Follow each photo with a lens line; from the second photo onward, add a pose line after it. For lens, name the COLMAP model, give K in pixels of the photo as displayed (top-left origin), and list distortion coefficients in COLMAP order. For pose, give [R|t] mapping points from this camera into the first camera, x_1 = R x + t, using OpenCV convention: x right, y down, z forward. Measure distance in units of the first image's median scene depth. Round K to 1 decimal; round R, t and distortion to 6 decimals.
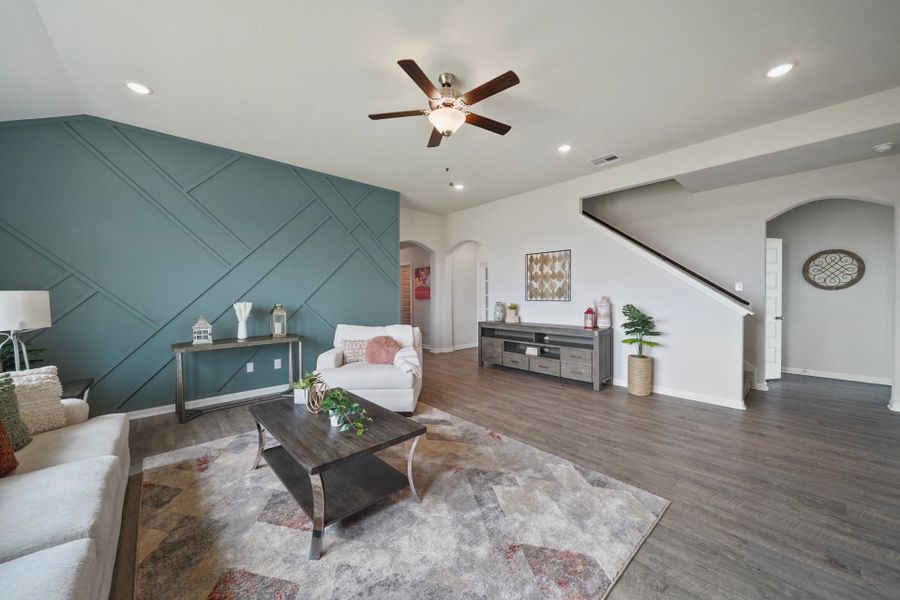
lens RADIAL K [[324.7, 0, 451.8], [0, 324.7, 290.5], [0, 0, 1]] dist [-0.006531, 0.000086]
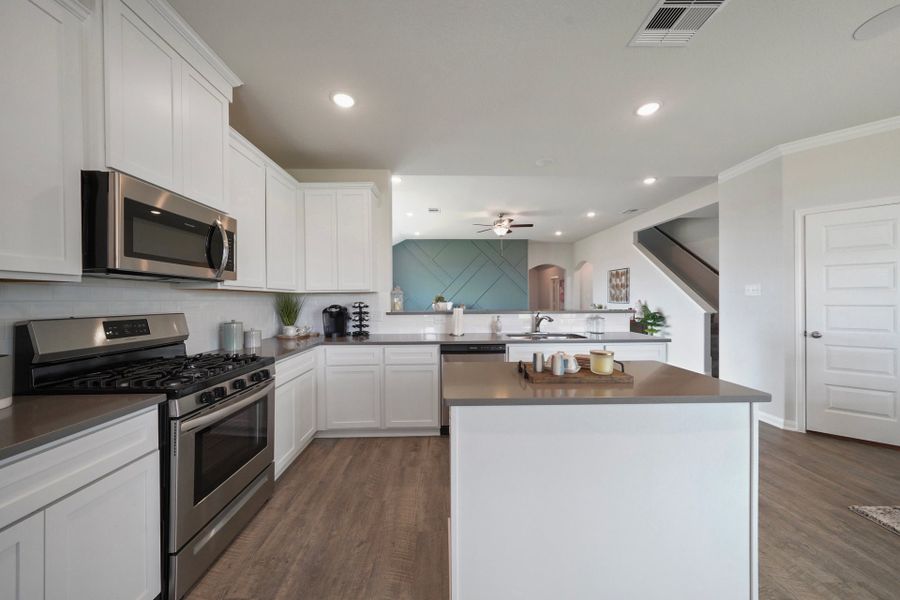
lens RADIAL K [[310.3, 0, 452.9], [0, 310.3, 296.5], [0, 0, 1]] dist [-0.003490, -0.000323]
pose [[0.767004, -0.002532, -0.641638, 0.879745], [0.010531, 0.999907, 0.008643, -0.024448], [0.641556, -0.013387, 0.766959, -0.782625]]
